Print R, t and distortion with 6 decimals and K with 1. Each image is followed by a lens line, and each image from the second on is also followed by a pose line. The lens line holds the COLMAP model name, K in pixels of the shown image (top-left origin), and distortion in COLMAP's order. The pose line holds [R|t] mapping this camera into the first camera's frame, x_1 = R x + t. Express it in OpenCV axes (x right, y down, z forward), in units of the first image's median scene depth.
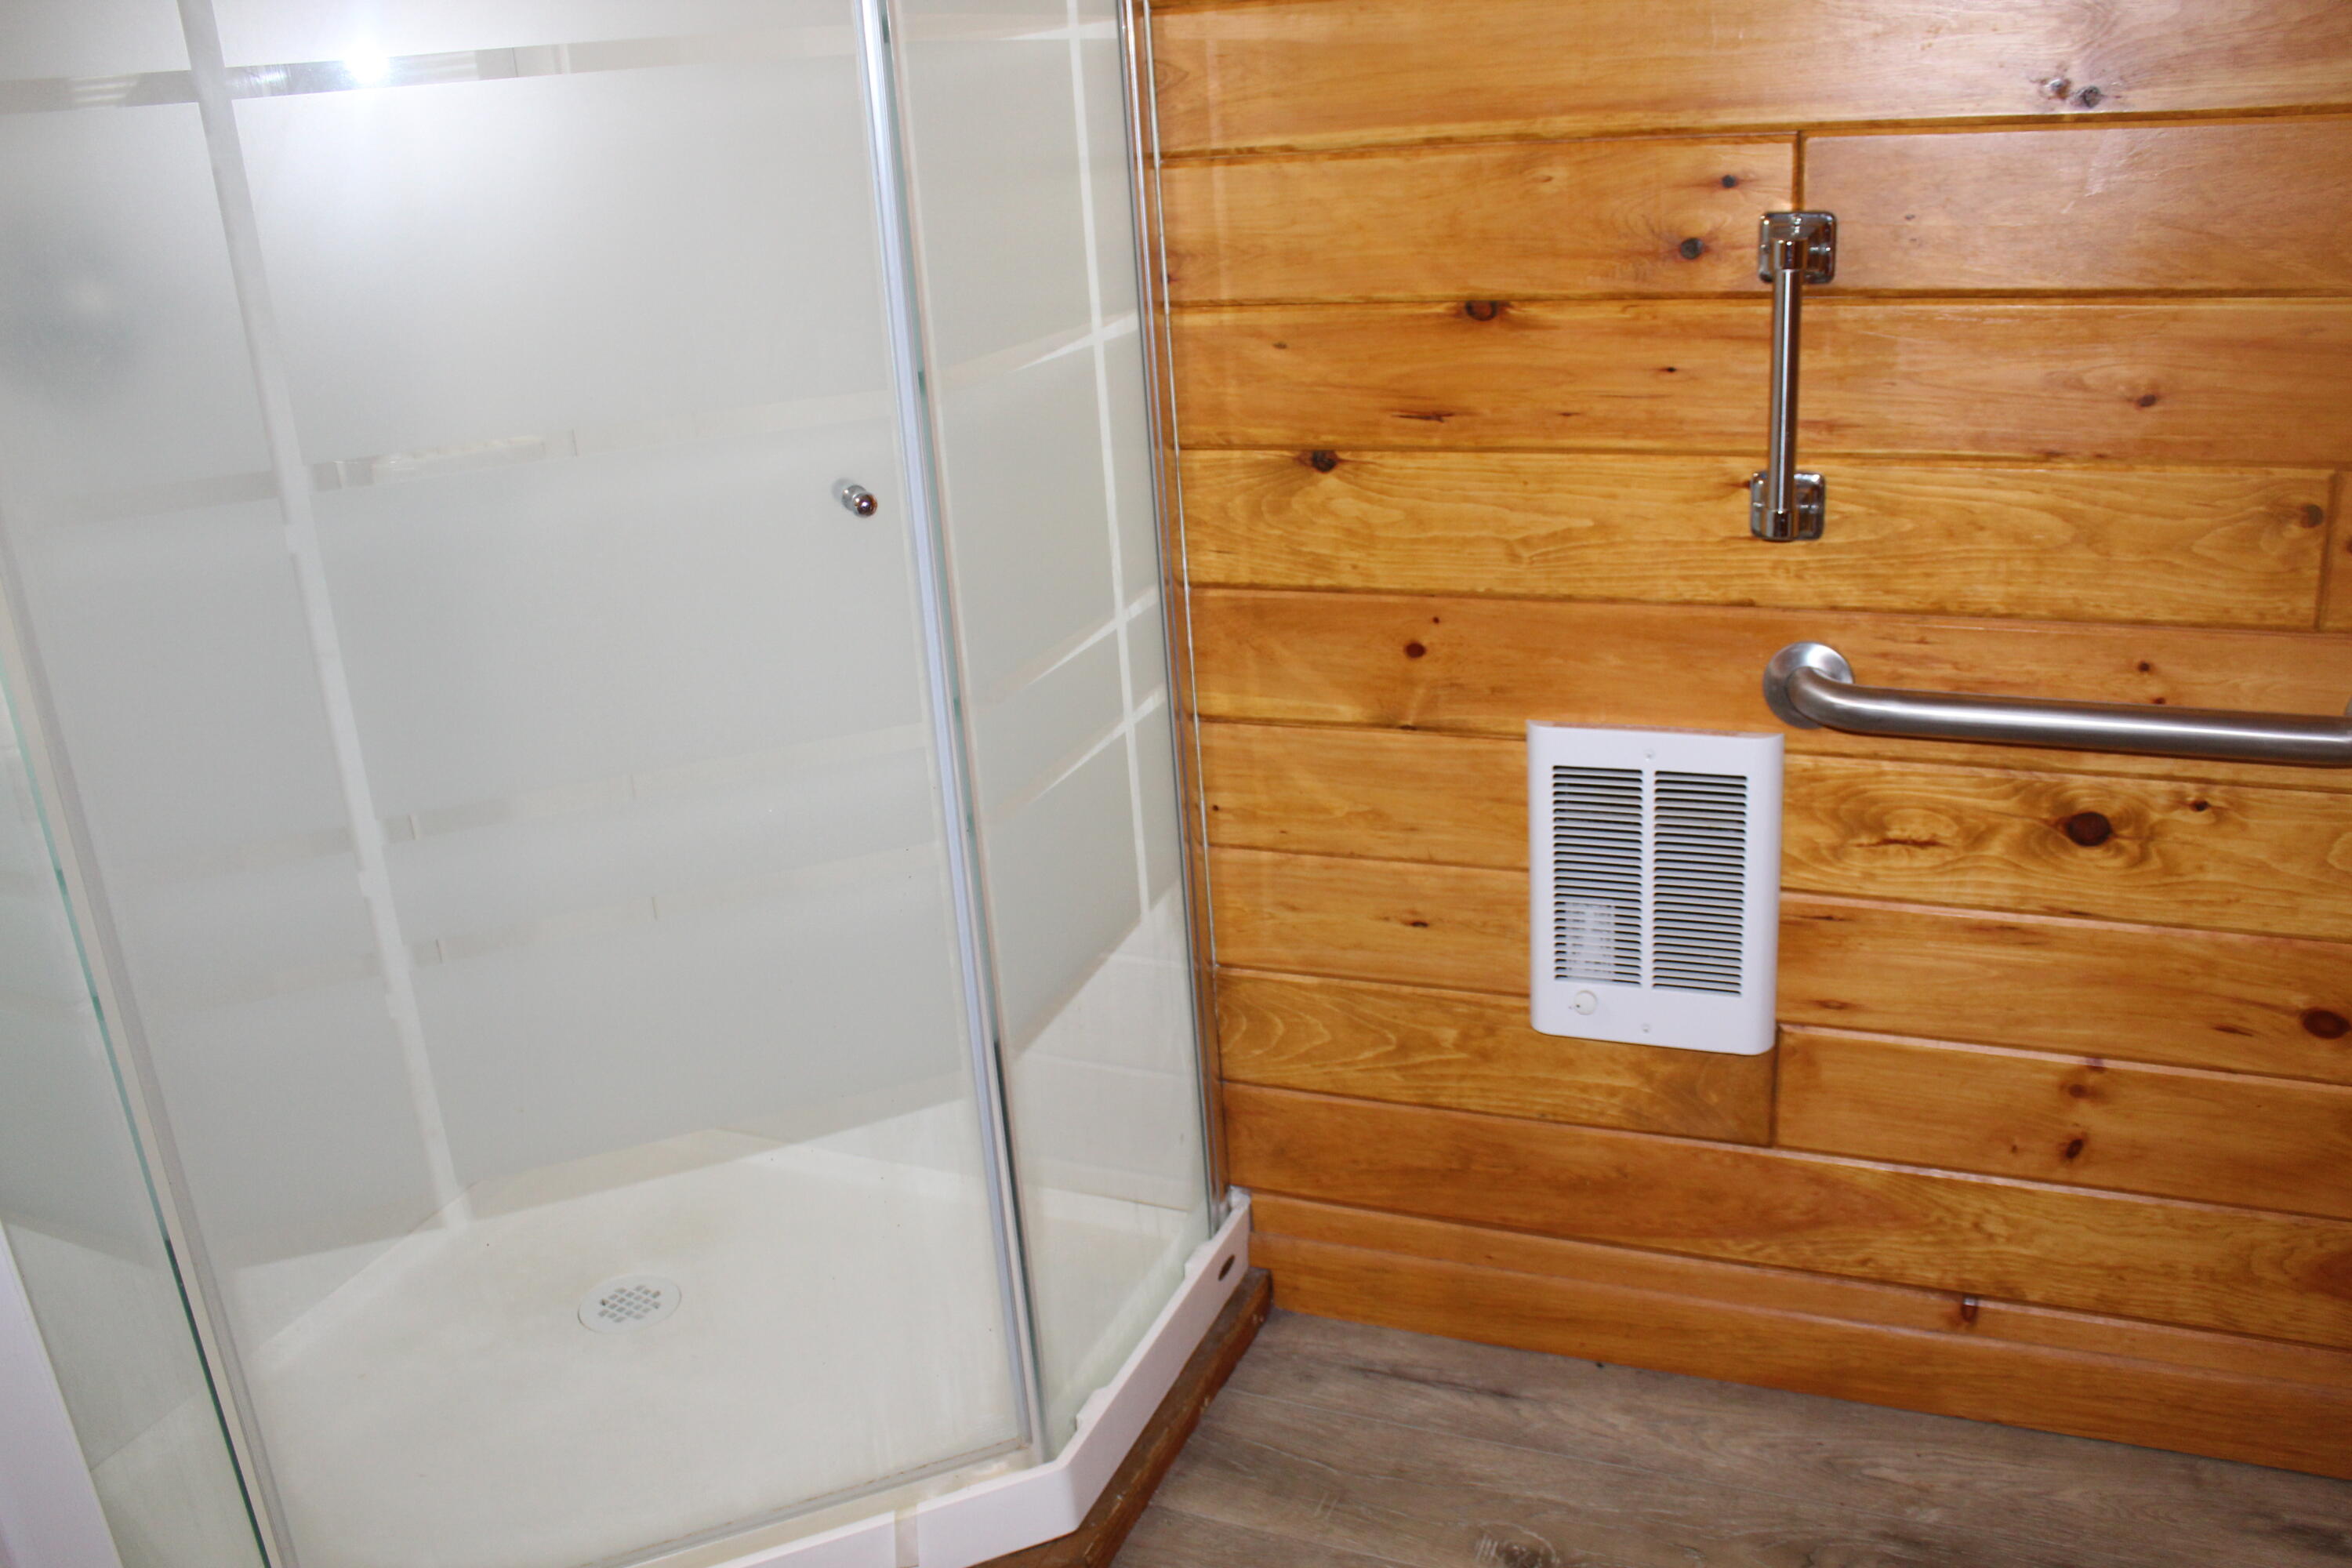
lens RADIAL K [[1951.5, 0, 1170.6], [0, 1951.5, 780.4], [0, 0, 1]] dist [-0.149785, 0.124511]
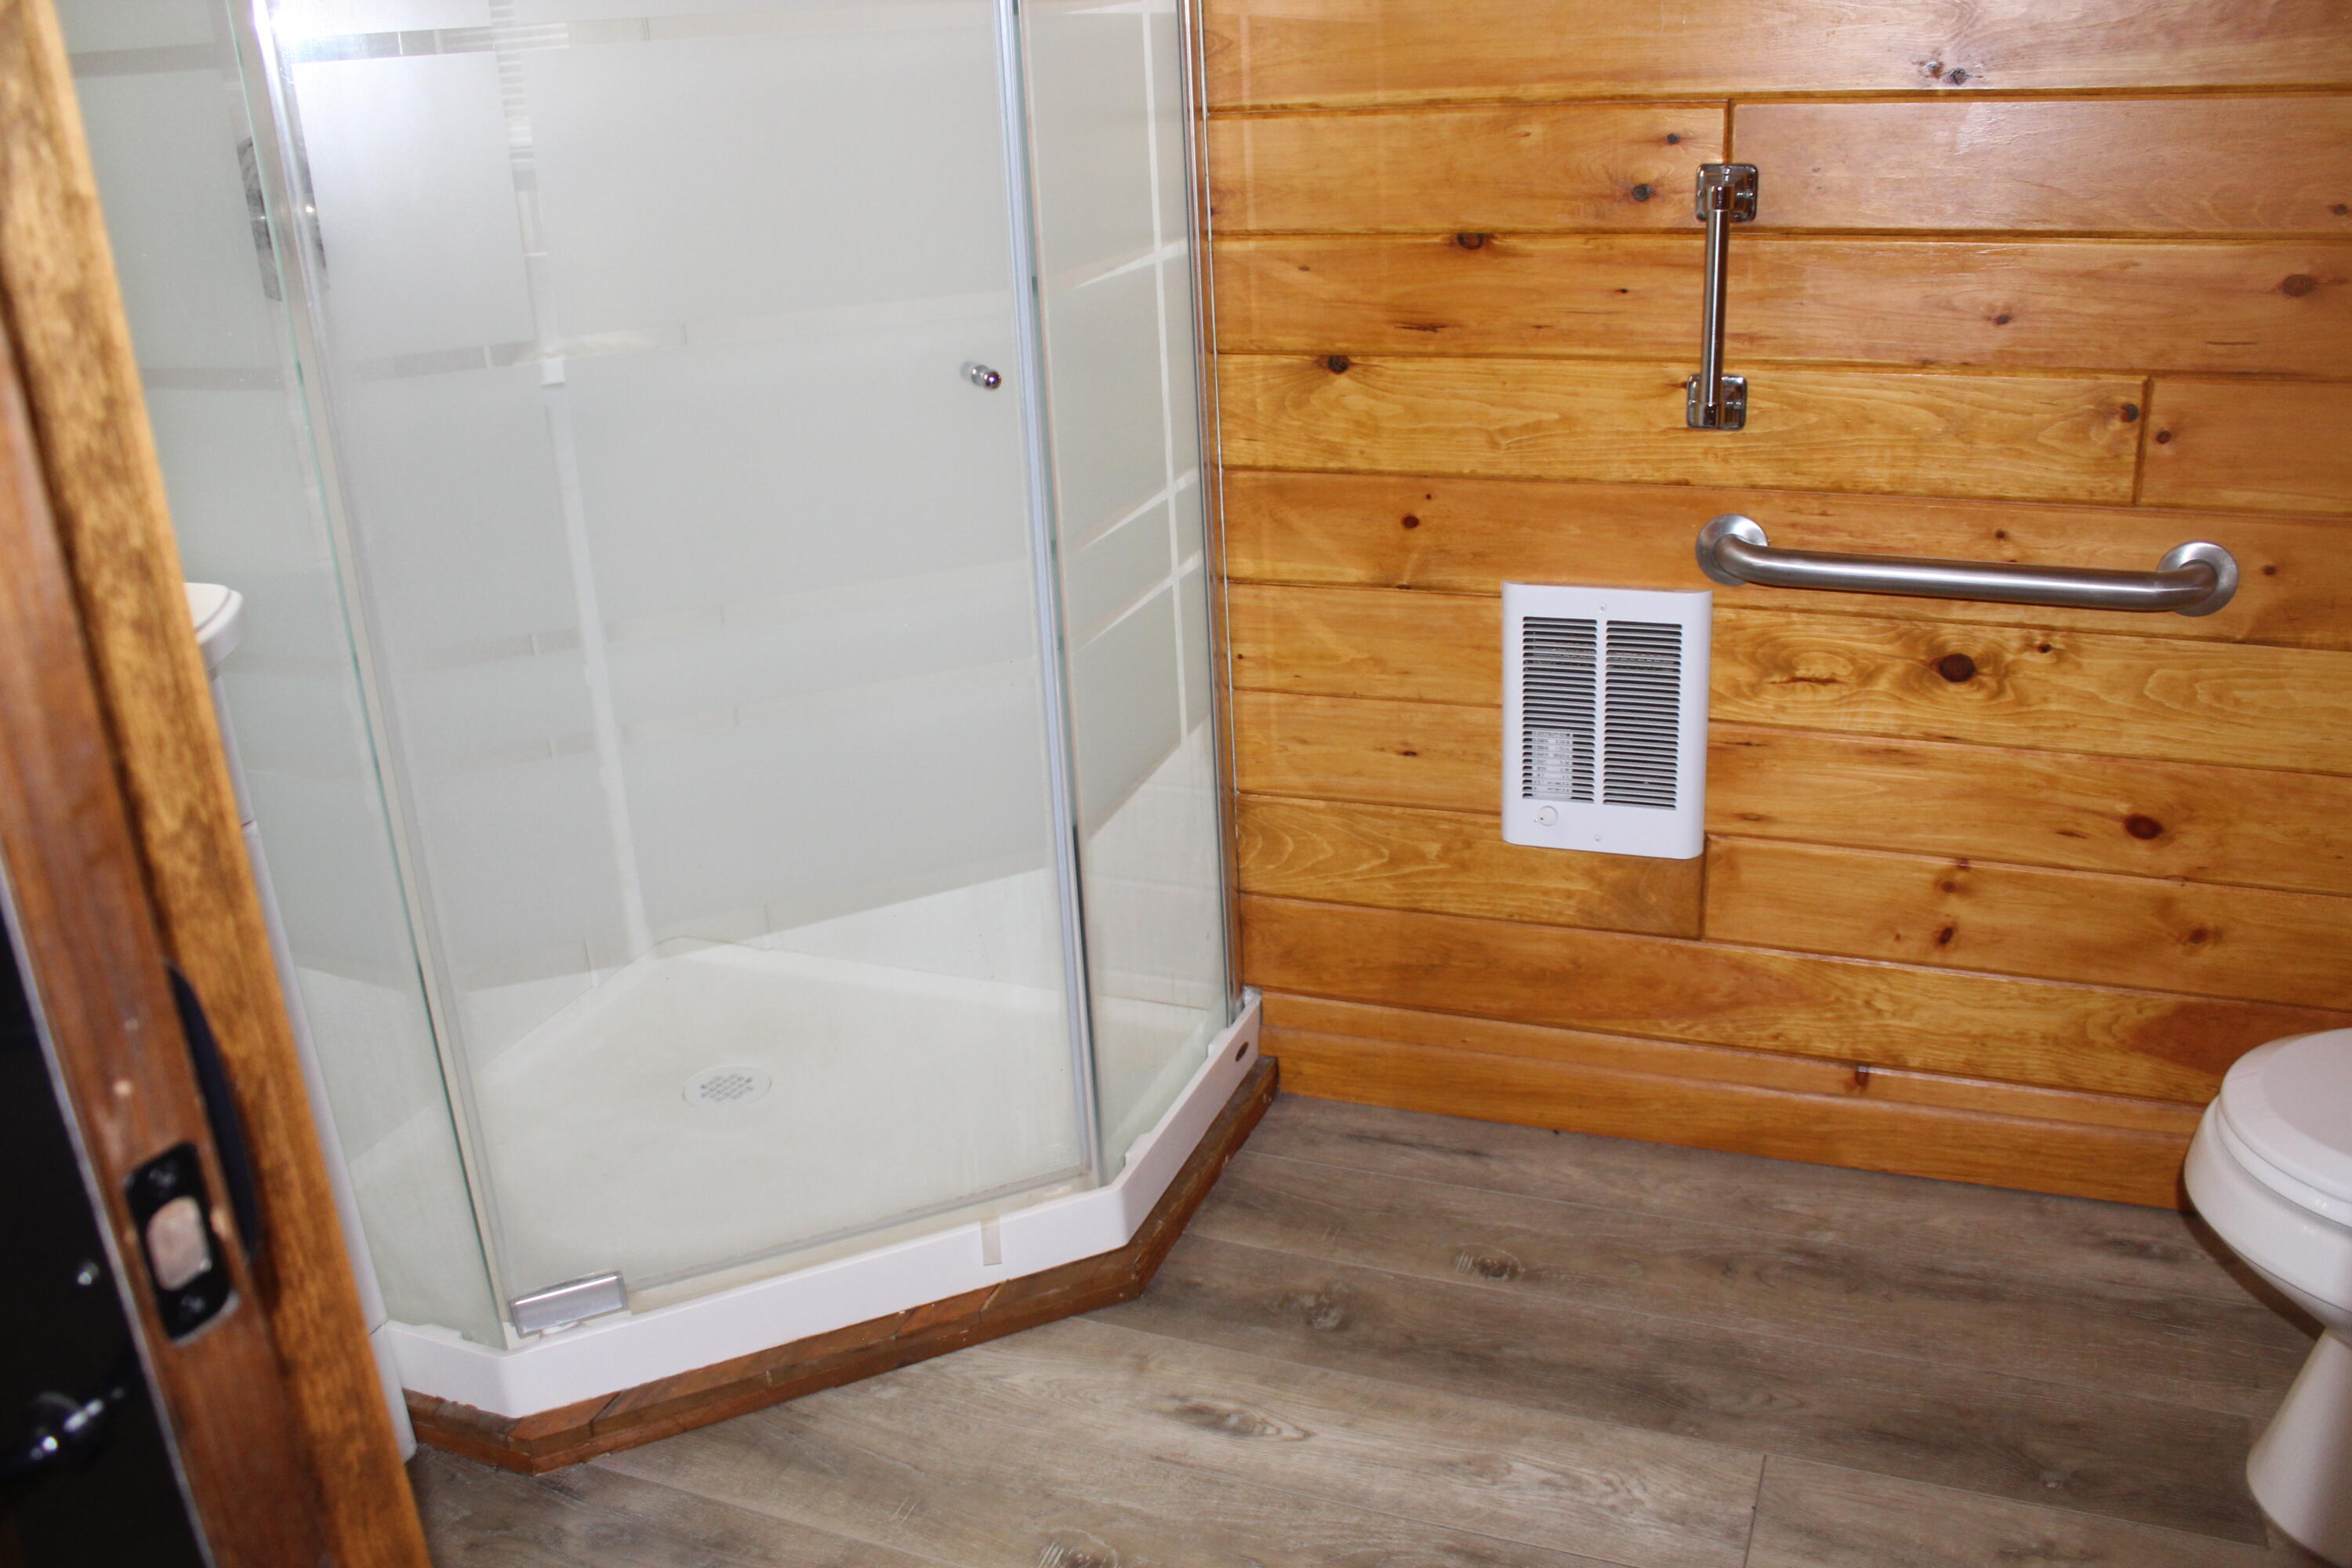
lens RADIAL K [[1951.5, 0, 1166.7], [0, 1951.5, 772.3], [0, 0, 1]] dist [-0.149785, 0.124511]
pose [[0.999614, 0.009842, 0.025968, -0.059383], [-0.010280, 0.999806, 0.016785, 0.074228], [-0.025798, -0.017046, 0.999522, -0.220147]]
